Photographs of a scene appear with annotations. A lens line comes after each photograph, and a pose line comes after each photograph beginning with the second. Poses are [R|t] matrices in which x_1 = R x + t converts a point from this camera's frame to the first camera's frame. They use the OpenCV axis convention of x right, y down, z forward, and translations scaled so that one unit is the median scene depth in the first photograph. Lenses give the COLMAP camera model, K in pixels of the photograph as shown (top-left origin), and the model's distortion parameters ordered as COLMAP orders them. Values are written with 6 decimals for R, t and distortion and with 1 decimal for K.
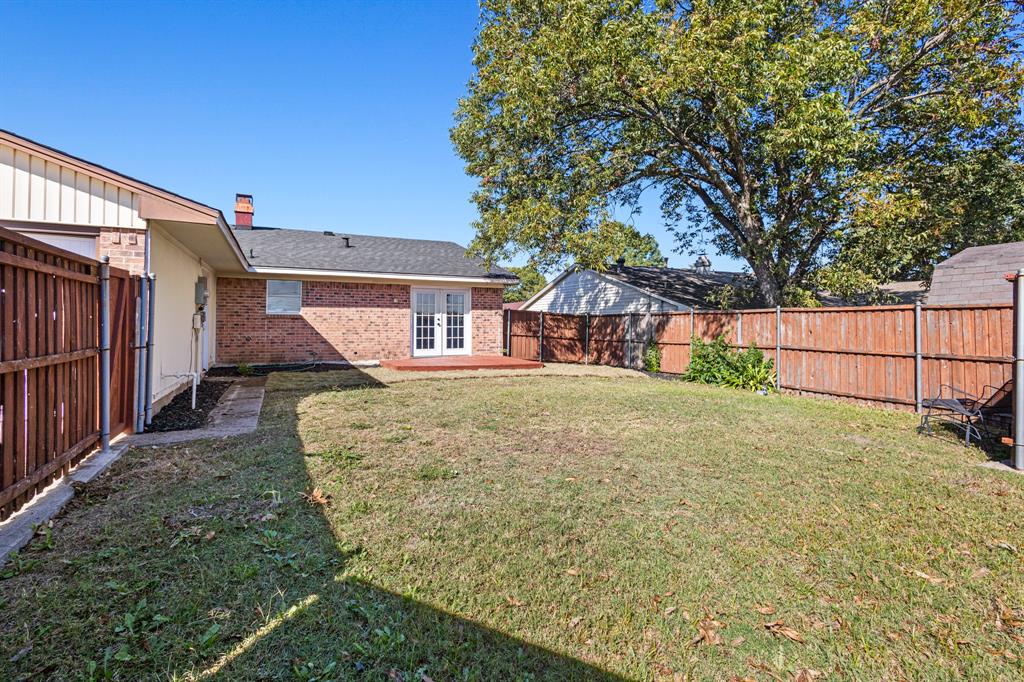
lens RADIAL K [[480.0, 0, 512.2], [0, 480.0, 319.7], [0, 0, 1]] dist [0.013330, -0.003805]
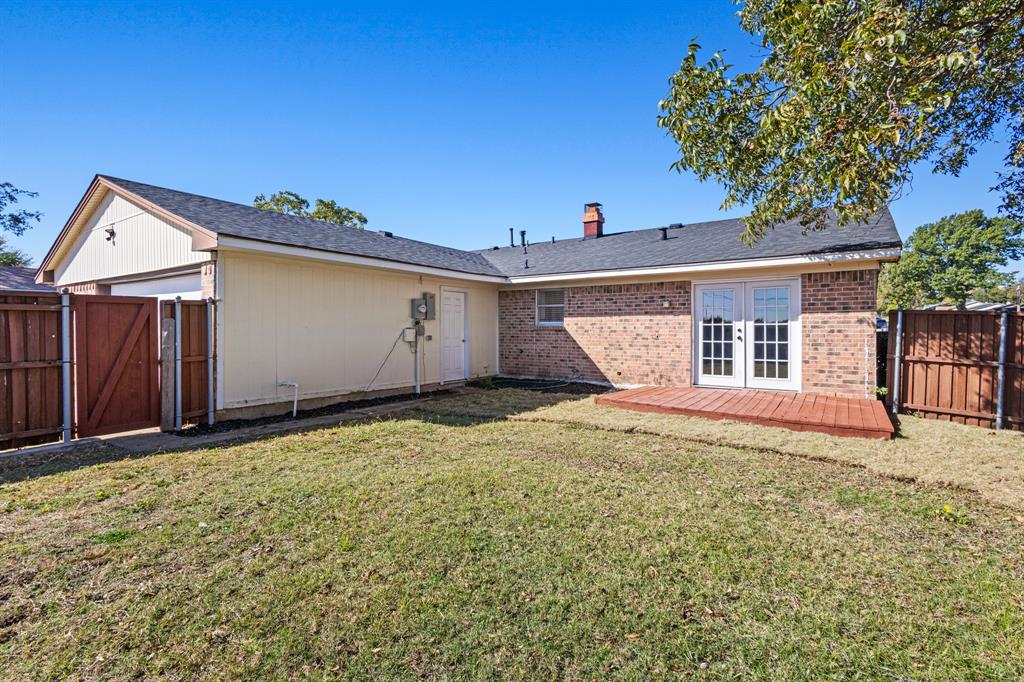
lens RADIAL K [[480.0, 0, 511.8], [0, 480.0, 341.0], [0, 0, 1]] dist [0.013330, -0.003805]
pose [[0.486513, 0.016828, -0.873511, 0.262472], [0.007183, 0.999704, 0.023260, -0.003585], [0.873644, -0.017591, 0.486248, 0.432474]]
